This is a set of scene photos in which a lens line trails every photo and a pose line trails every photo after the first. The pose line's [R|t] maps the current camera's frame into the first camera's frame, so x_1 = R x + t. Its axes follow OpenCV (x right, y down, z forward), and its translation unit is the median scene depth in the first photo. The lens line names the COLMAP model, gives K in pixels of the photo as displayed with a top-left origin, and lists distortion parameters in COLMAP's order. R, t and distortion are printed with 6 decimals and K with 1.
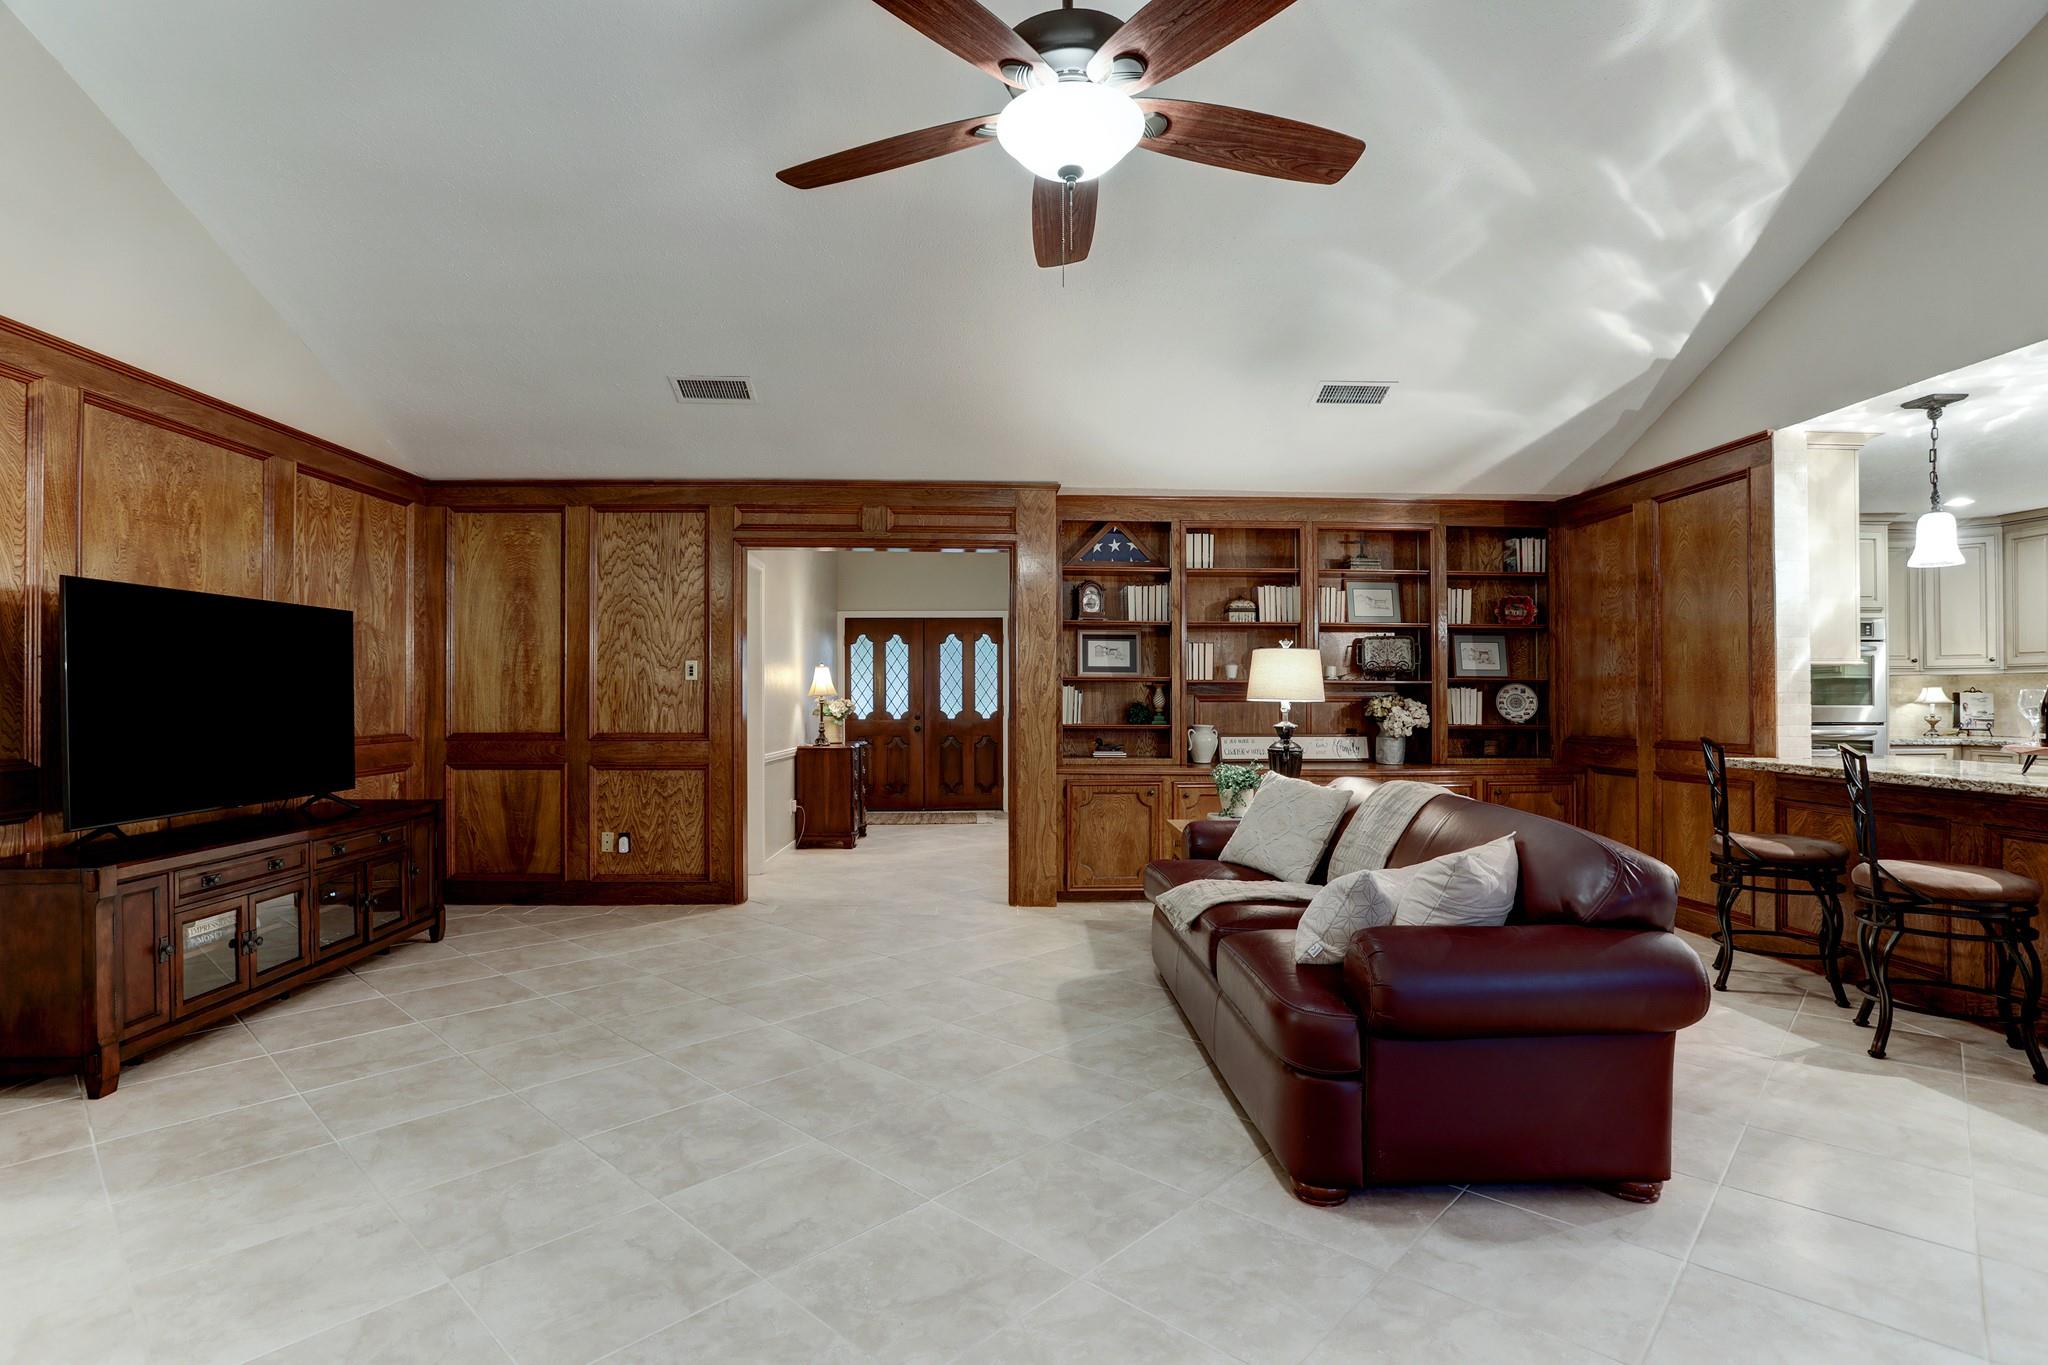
lens RADIAL K [[998.8, 0, 1020.3], [0, 998.8, 692.8], [0, 0, 1]] dist [-0.071525, 0.037176]
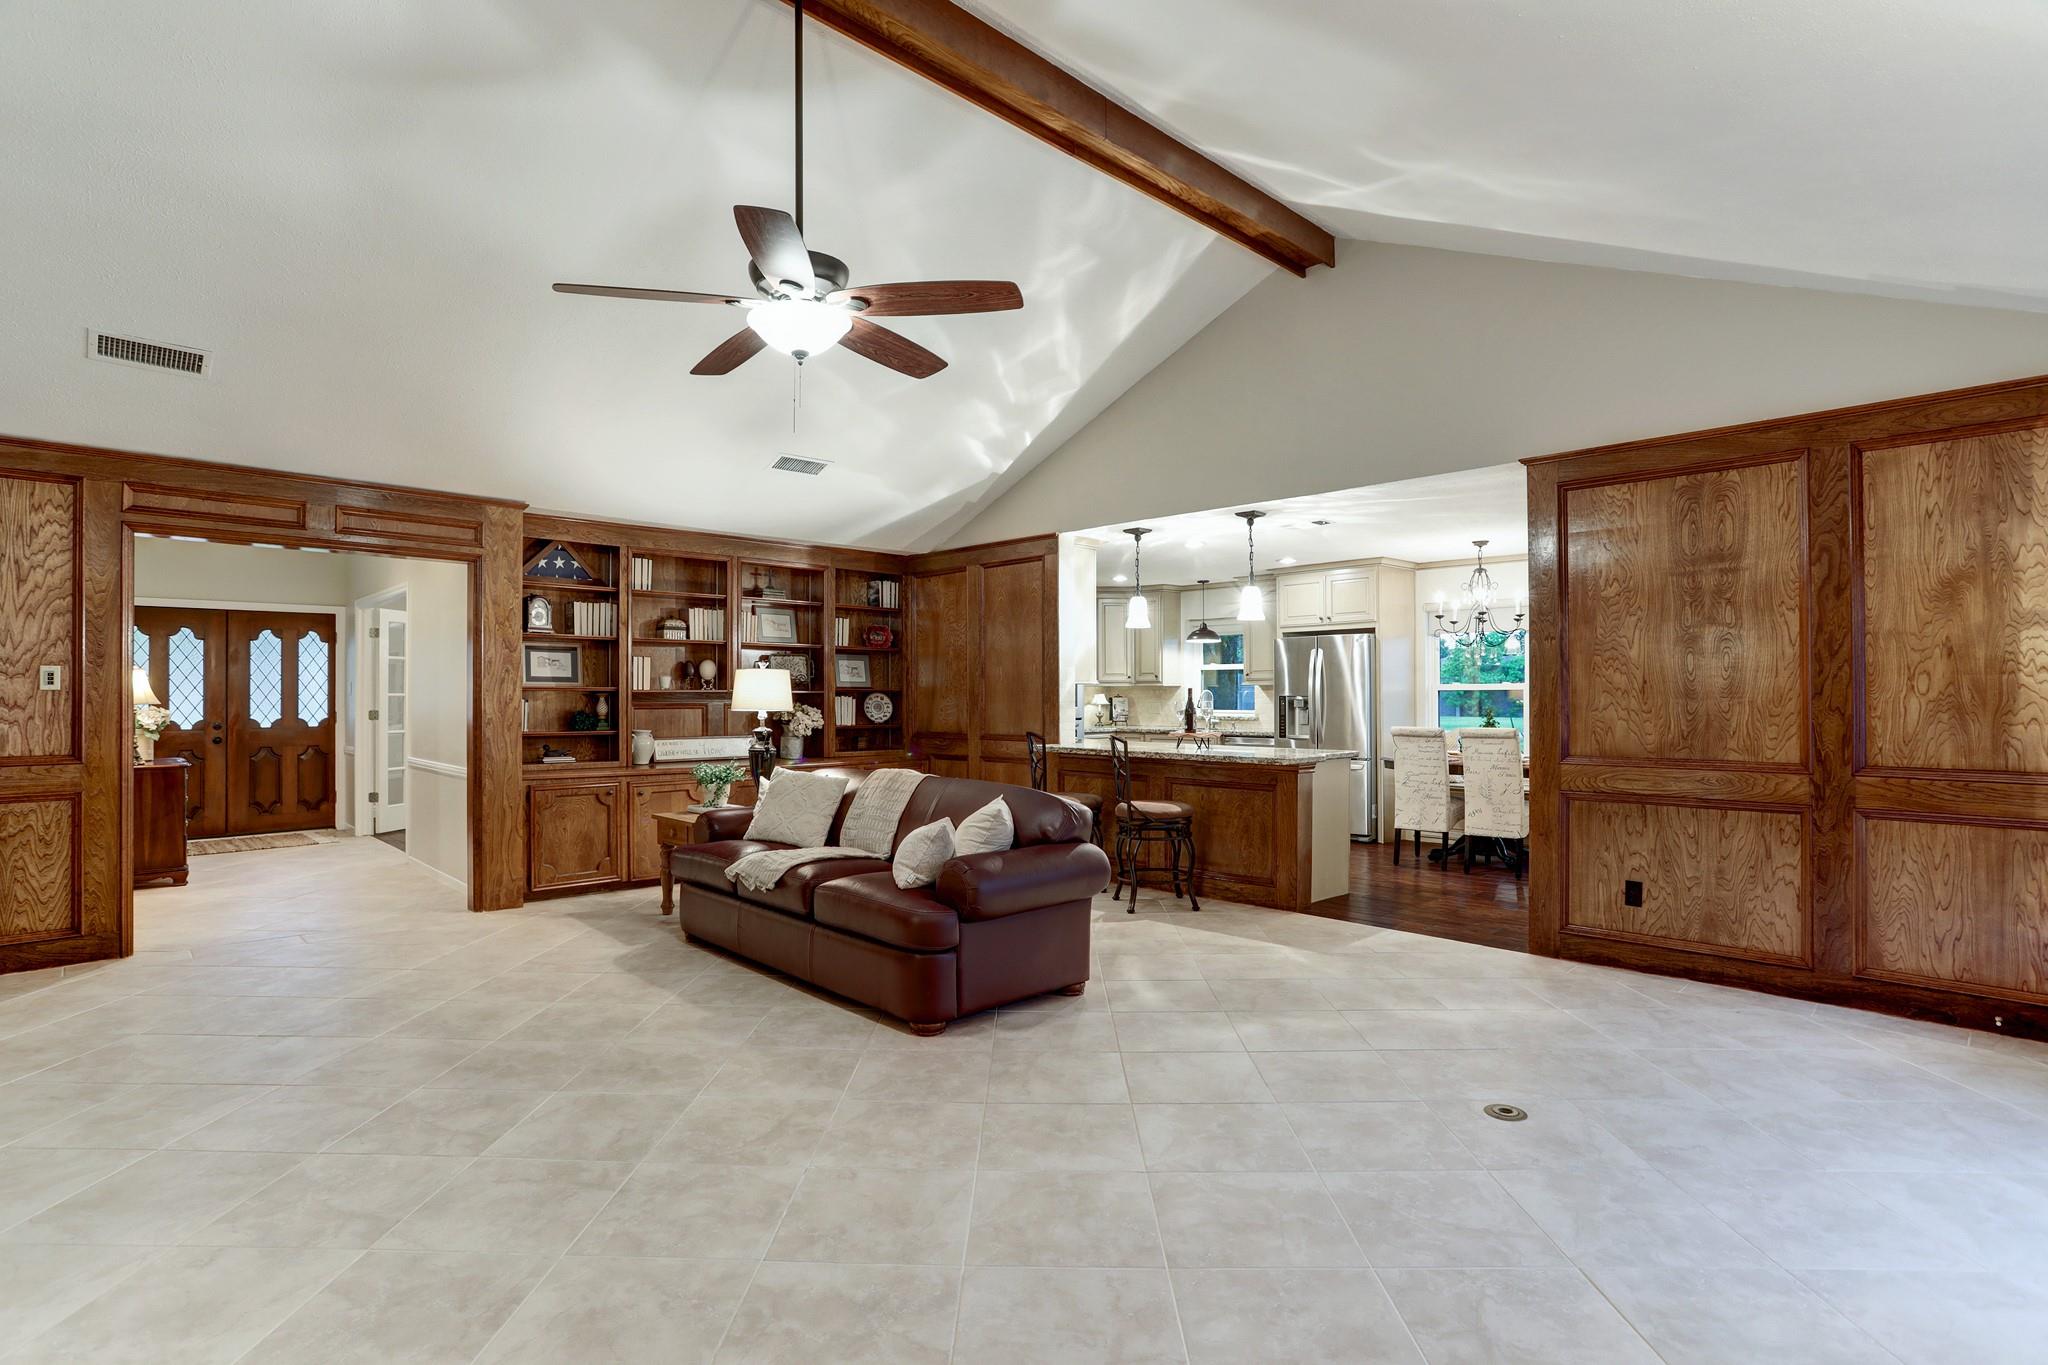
lens RADIAL K [[998.8, 0, 1020.3], [0, 998.8, 692.8], [0, 0, 1]] dist [-0.071525, 0.037176]
pose [[0.740736, 0.000507, 0.671796, -0.274882], [-0.002907, 0.999993, 0.002451, -0.014918], [-0.671790, -0.003769, 0.740732, -0.116823]]
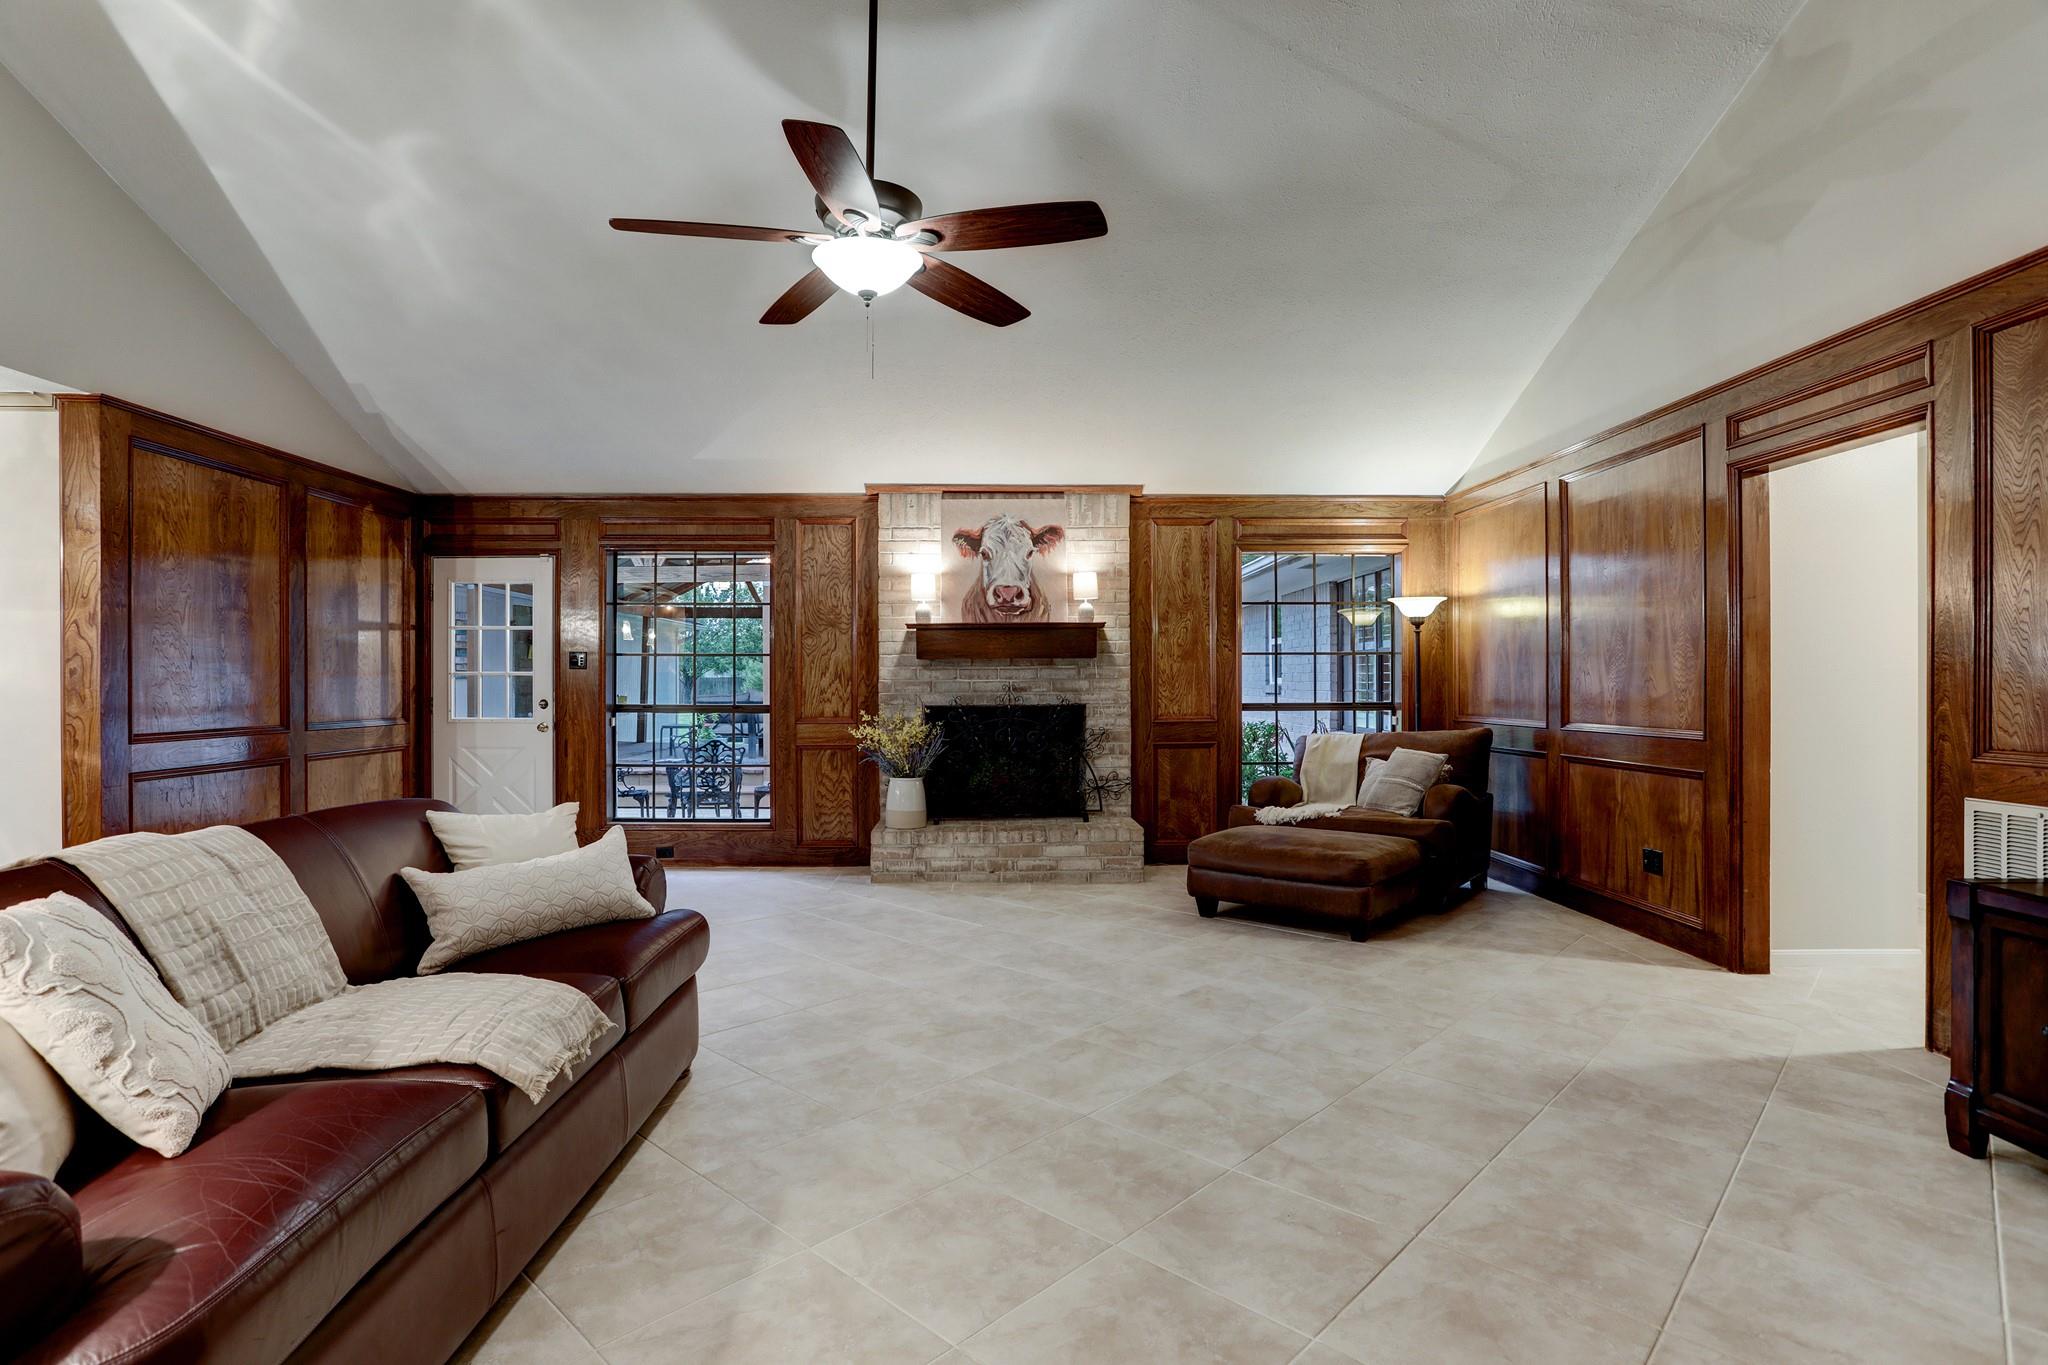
lens RADIAL K [[998.8, 0, 1020.3], [0, 998.8, 692.8], [0, 0, 1]] dist [-0.071525, 0.037176]
pose [[-0.999901, 0.002938, 0.013732, -0.071197], [0.002994, 0.999987, 0.004087, 0.005282], [-0.013720, 0.004127, -0.999897, 0.950173]]
